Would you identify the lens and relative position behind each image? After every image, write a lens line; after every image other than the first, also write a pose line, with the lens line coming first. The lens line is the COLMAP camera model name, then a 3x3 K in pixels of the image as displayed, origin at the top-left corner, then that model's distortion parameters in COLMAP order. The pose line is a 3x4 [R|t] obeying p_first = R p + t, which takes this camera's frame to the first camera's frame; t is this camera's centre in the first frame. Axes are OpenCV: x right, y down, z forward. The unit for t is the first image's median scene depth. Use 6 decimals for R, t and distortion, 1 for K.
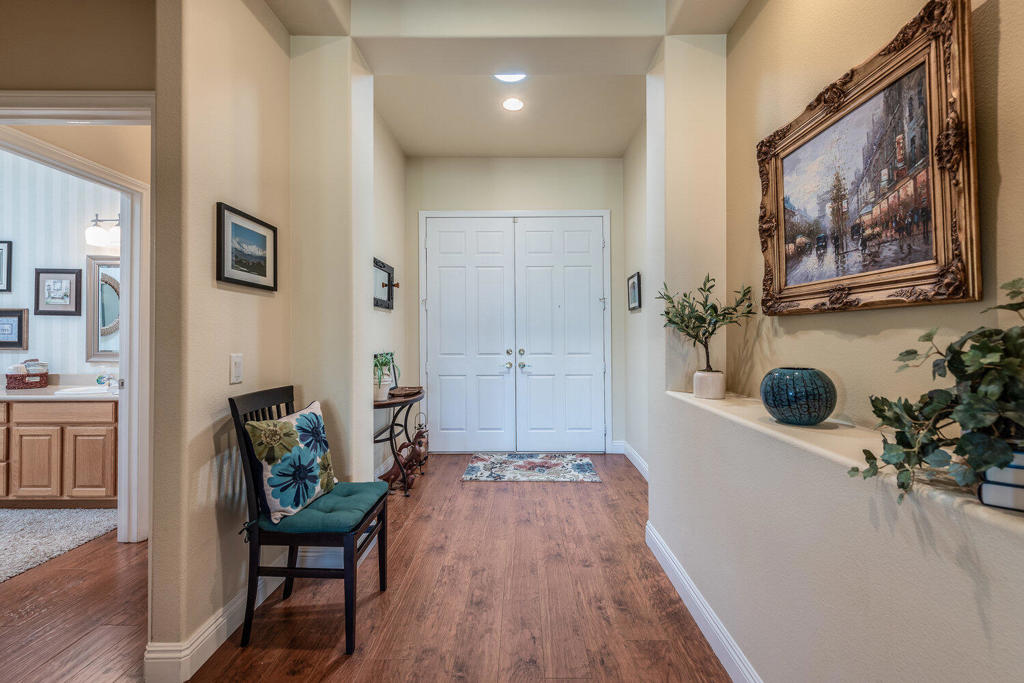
lens RADIAL K [[420.7, 0, 512.7], [0, 420.7, 335.0], [0, 0, 1]] dist [-0.000281, -0.000015]
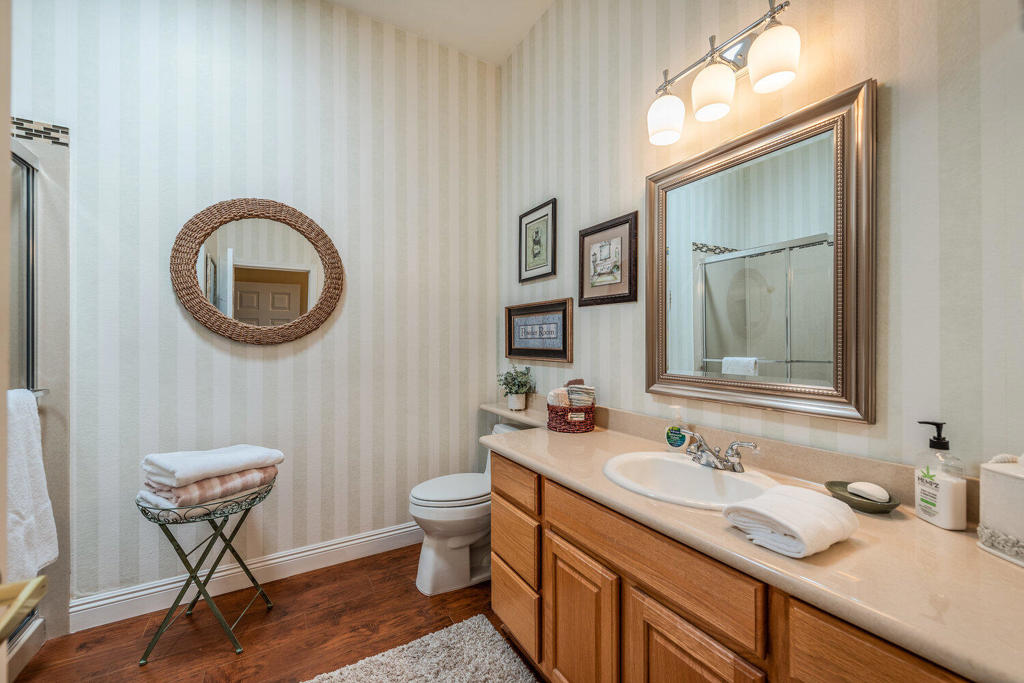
lens RADIAL K [[420.7, 0, 512.9], [0, 420.7, 343.9], [0, 0, 1]] dist [-0.000281, -0.000015]
pose [[0.515288, 0.000408, -0.857017, -0.662611], [0.008653, 0.999946, 0.005679, 0.002341], [0.856973, -0.010342, 0.515257, 0.602322]]
